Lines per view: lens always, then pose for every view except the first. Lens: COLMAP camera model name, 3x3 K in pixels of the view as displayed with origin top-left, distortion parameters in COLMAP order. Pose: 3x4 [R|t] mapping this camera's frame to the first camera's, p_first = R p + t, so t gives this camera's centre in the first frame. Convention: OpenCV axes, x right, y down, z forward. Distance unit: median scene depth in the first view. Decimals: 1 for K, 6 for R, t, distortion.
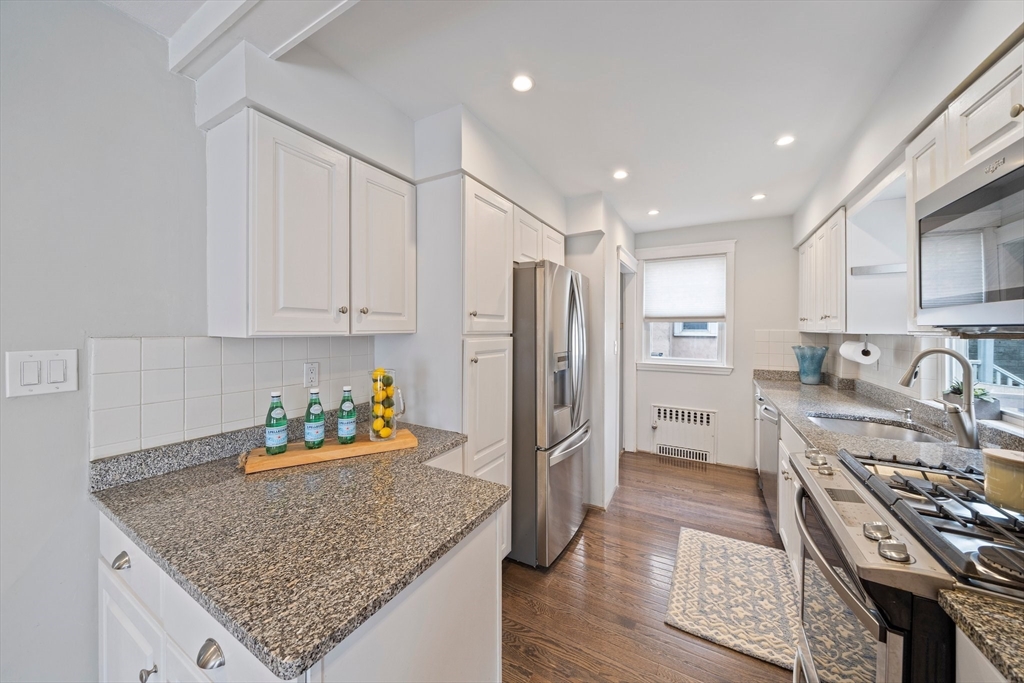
lens RADIAL K [[355.3, 0, 509.7], [0, 355.3, 331.7], [0, 0, 1]] dist [-0.002283, -0.000004]
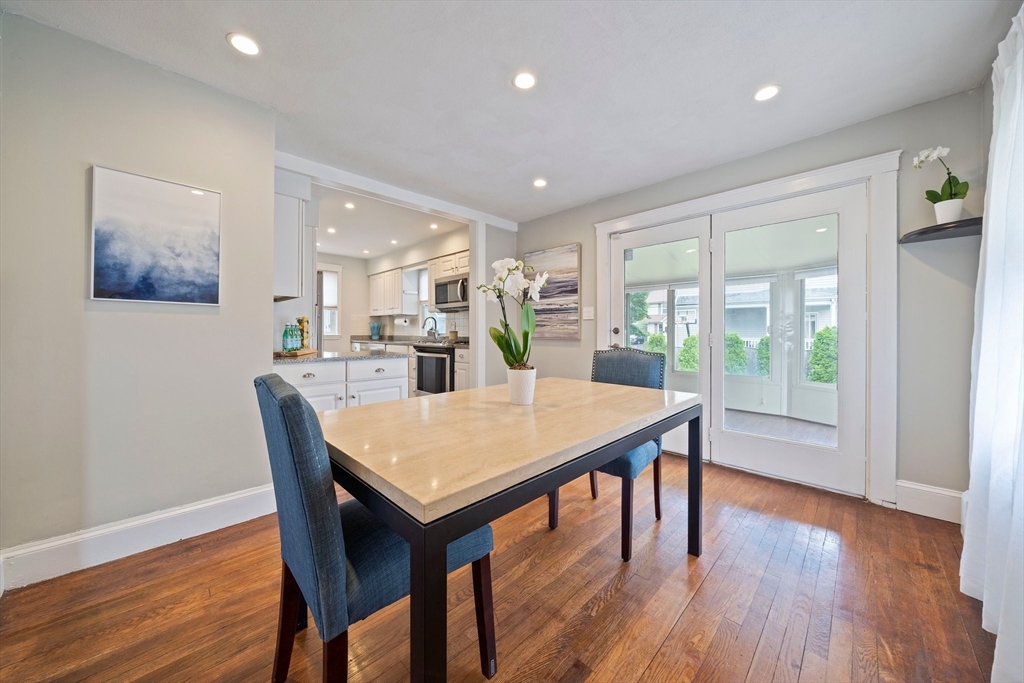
lens RADIAL K [[355.3, 0, 505.4], [0, 355.3, 333.9], [0, 0, 1]] dist [-0.002283, -0.000004]
pose [[0.276376, -0.009480, 0.961003, -1.124246], [0.007663, 0.999941, 0.007660, 0.108066], [-0.961019, 0.005247, 0.276433, -0.401568]]
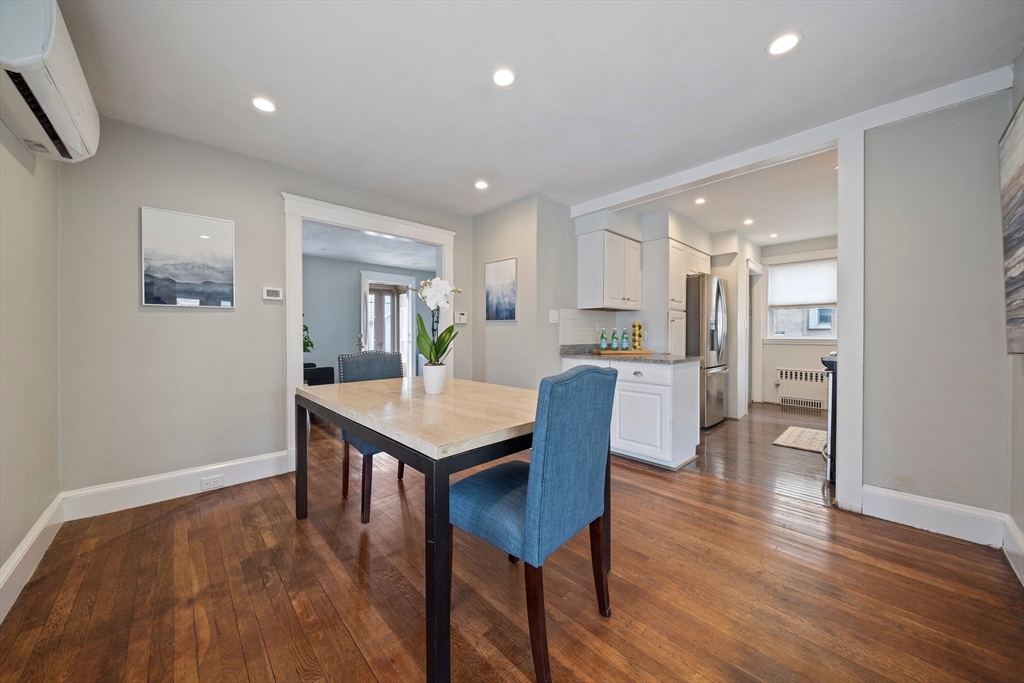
lens RADIAL K [[355.3, 0, 511.3], [0, 355.3, 337.7], [0, 0, 1]] dist [-0.002283, -0.000004]
pose [[0.956600, 0.000437, -0.291404, -0.256877], [0.000225, 0.999997, 0.002236, 0.111695], [0.291404, -0.002205, 0.956597, -0.877797]]
